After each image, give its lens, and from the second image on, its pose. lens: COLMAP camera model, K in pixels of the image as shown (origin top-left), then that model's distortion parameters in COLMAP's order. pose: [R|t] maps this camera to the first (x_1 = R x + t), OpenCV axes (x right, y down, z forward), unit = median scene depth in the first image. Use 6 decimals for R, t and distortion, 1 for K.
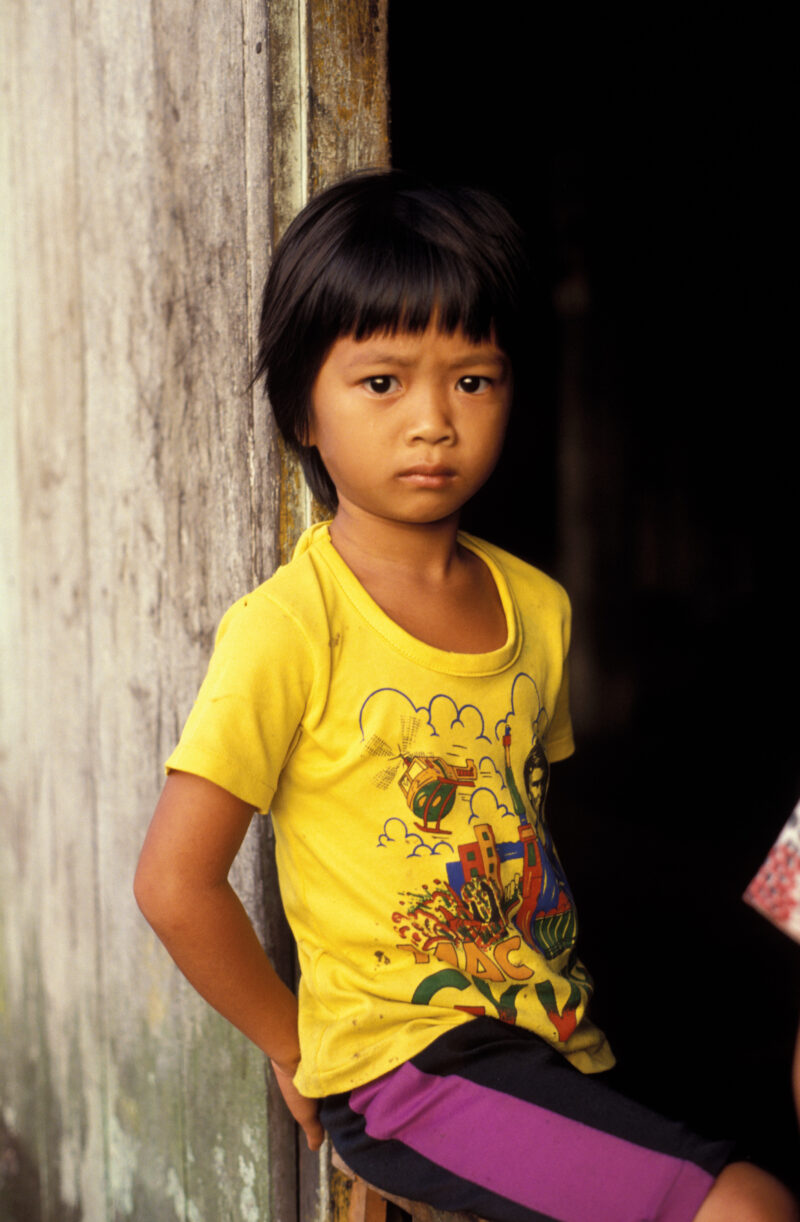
lens RADIAL K [[1895.1, 0, 399.3], [0, 1895.1, 607.0], [0, 0, 1]] dist [-0.086930, 0.000000]
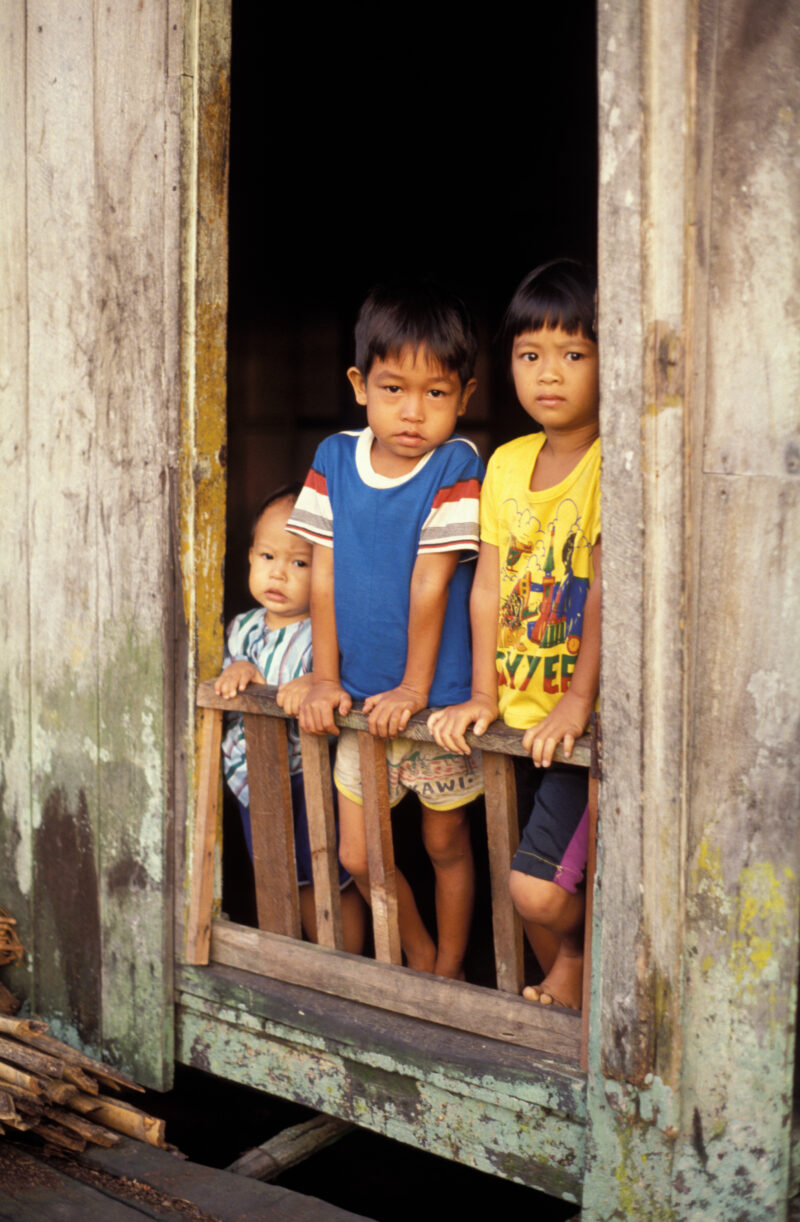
lens RADIAL K [[1895.1, 0, 399.2], [0, 1895.1, 612.1], [0, 0, 1]] dist [-0.086930, 0.000000]
pose [[0.947206, -0.001038, 0.320623, -0.483605], [-0.006742, 0.999709, 0.023155, 0.129404], [-0.320554, -0.024094, 0.946924, -1.065343]]
